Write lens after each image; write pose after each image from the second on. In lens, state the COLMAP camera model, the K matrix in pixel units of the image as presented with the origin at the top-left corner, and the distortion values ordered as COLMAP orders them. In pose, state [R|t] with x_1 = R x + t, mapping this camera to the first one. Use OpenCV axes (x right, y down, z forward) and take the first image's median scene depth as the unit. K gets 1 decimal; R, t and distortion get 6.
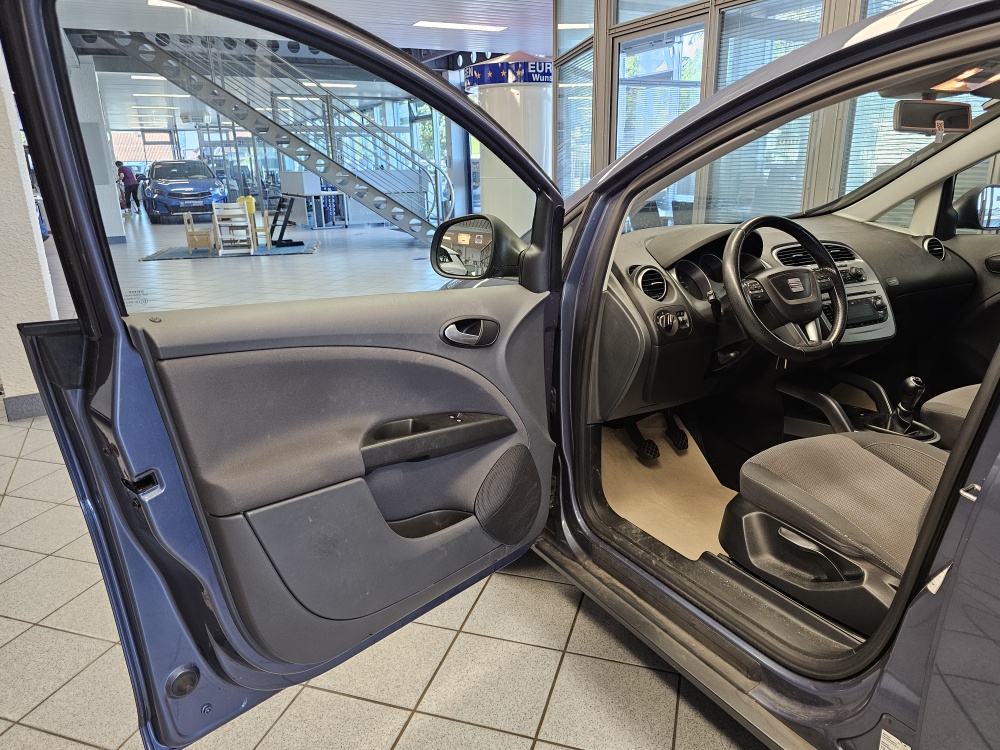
lens RADIAL K [[679.1, 0, 507.3], [0, 679.1, 368.7], [0, 0, 1]] dist [0.062129, -0.065665]
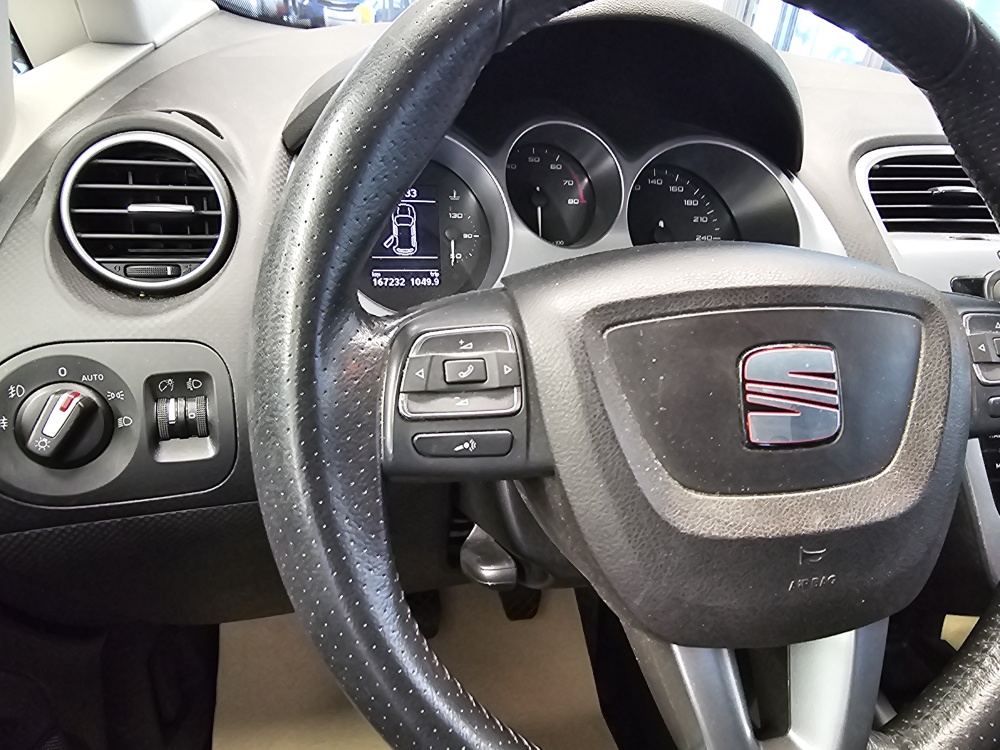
lens RADIAL K [[671.0, 0, 494.6], [0, 671.0, 367.5], [0, 0, 1]] dist [0.001717, 0.002975]
pose [[0.953571, 0.227236, -0.197652, 0.245383], [-0.183906, 0.959062, 0.215357, -0.093897], [0.238498, -0.169009, 0.956324, 0.535199]]
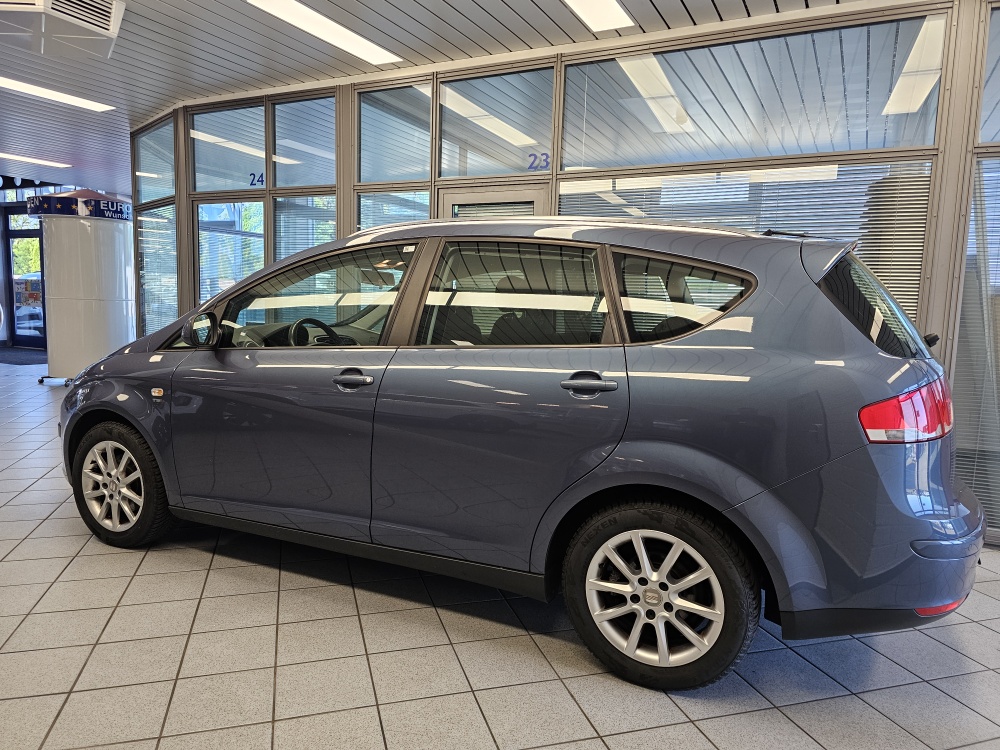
lens RADIAL K [[683.2, 0, 488.7], [0, 683.2, 365.7], [0, 0, 1]] dist [0.045020, -0.041661]
pose [[0.832171, -0.005690, 0.554490, -0.201214], [0.113079, 0.980677, -0.159644, 0.197441], [-0.542867, 0.195552, 0.816734, -0.609945]]
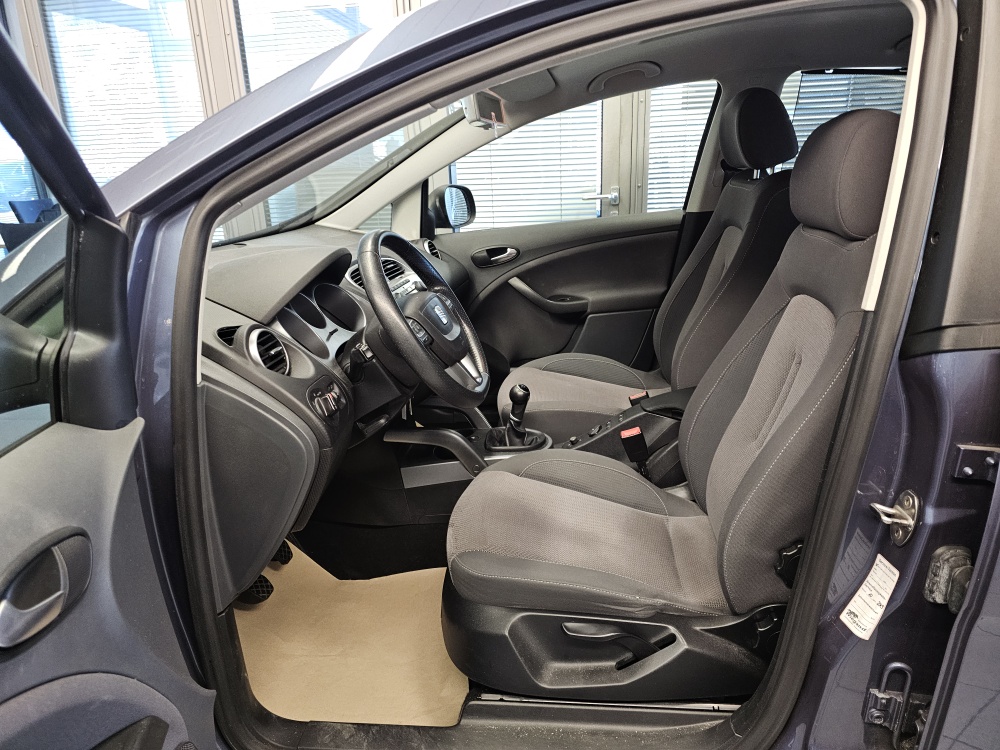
lens RADIAL K [[670.9, 0, 499.9], [0, 670.9, 362.3], [0, 0, 1]] dist [0.062424, -0.062427]
pose [[0.597571, -0.237363, 0.765877, -0.088201], [0.254443, 0.961945, 0.099601, -0.081612], [-0.760374, 0.135353, 0.635226, 0.298192]]
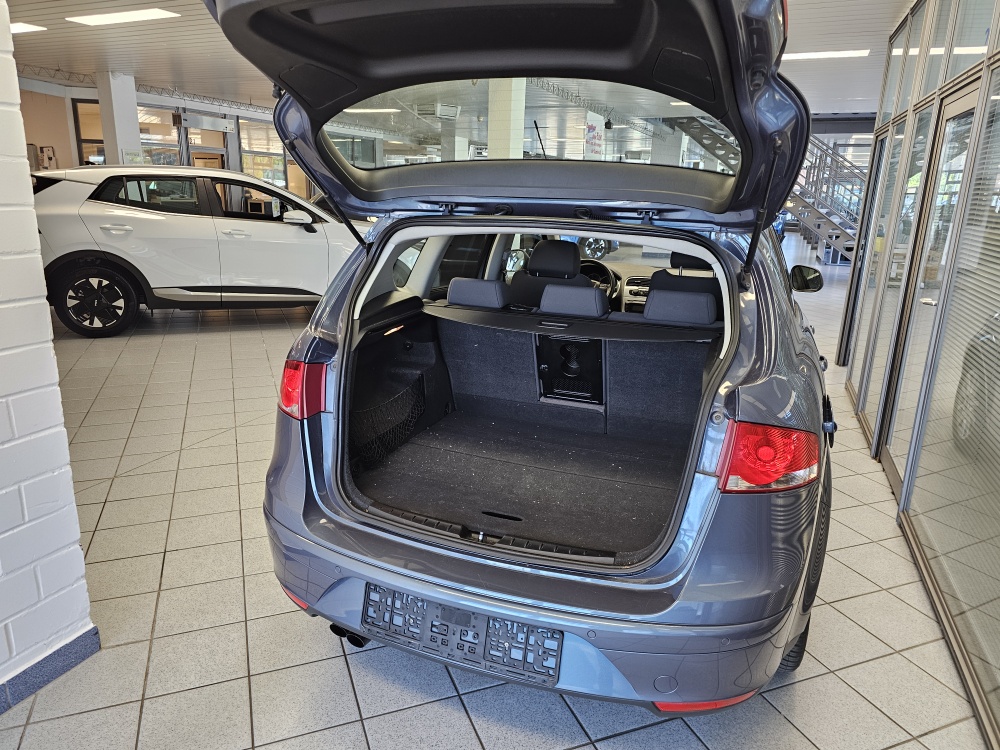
lens RADIAL K [[668.5, 0, 498.9], [0, 668.5, 360.4], [0, 0, 1]] dist [0.057119, -0.060182]
pose [[0.625486, 0.225421, -0.746963, 1.383499], [-0.260456, 0.962764, 0.072448, 0.030442], [0.735480, 0.149235, 0.660907, -0.553649]]
